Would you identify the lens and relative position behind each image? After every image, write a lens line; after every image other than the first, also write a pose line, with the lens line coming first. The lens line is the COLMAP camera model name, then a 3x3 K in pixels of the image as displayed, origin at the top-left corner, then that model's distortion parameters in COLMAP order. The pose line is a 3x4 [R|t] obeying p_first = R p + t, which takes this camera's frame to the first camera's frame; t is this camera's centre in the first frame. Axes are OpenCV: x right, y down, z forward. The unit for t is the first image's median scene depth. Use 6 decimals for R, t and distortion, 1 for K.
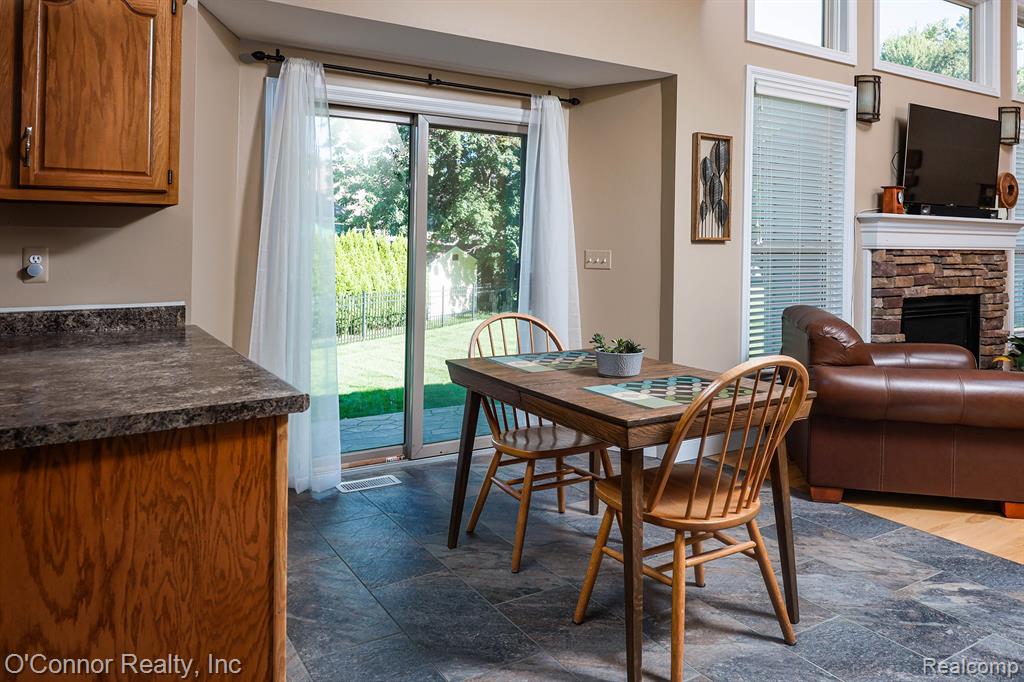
lens RADIAL K [[696.3, 0, 479.7], [0, 696.3, 235.0], [0, 0, 1]] dist [0.002855, 0.006234]
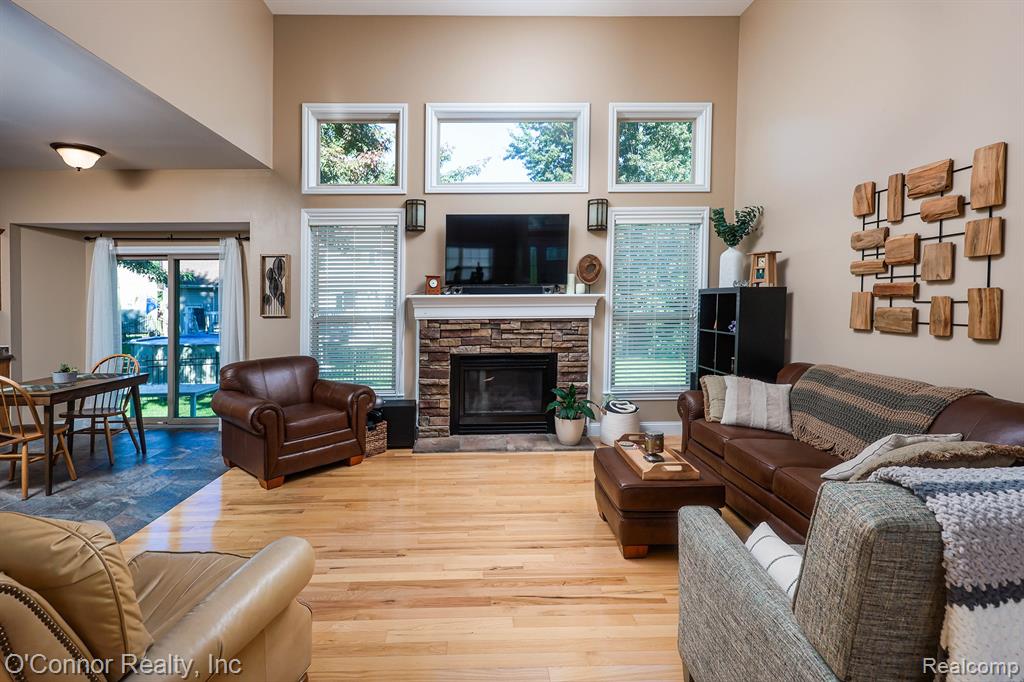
lens RADIAL K [[500.4, 0, 463.8], [0, 500.4, 302.9], [0, 0, 1]] dist [0.001297, -0.001647]
pose [[0.862014, -0.021155, -0.506443, 1.143151], [0.024252, 0.999706, -0.000479, -0.011154], [0.506304, -0.011870, 0.862274, 0.150233]]
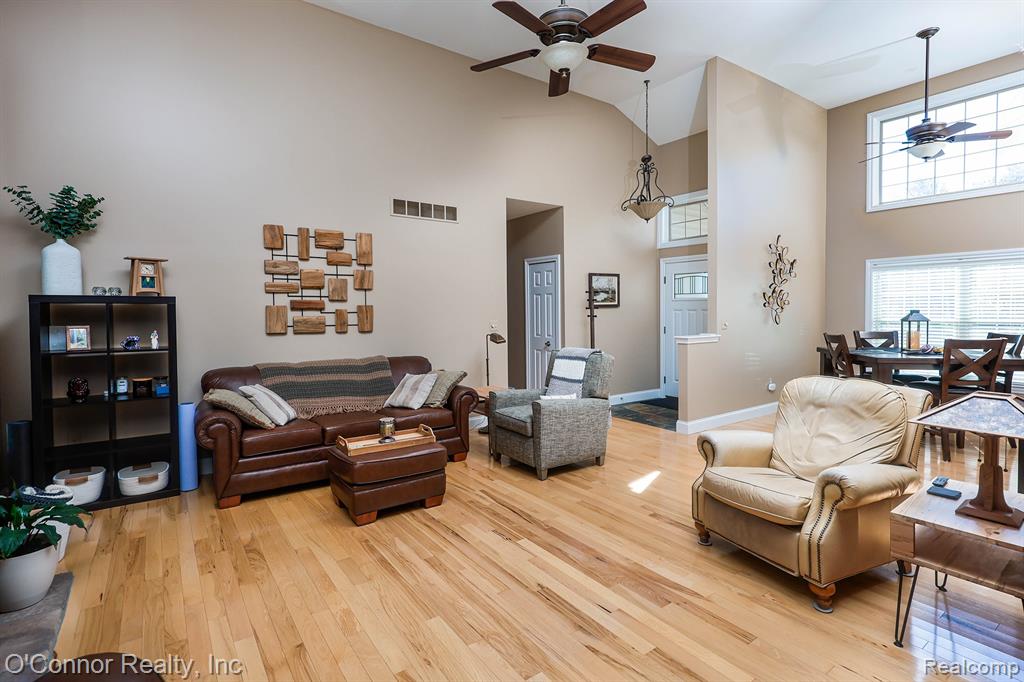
lens RADIAL K [[500.4, 0, 531.6], [0, 500.4, 323.1], [0, 0, 1]] dist [0.001297, -0.001647]
pose [[-0.143050, -0.040838, 0.988872, 0.322754], [-0.007772, 0.999164, 0.040139, -0.020906], [-0.989685, -0.001943, -0.143248, 0.660062]]
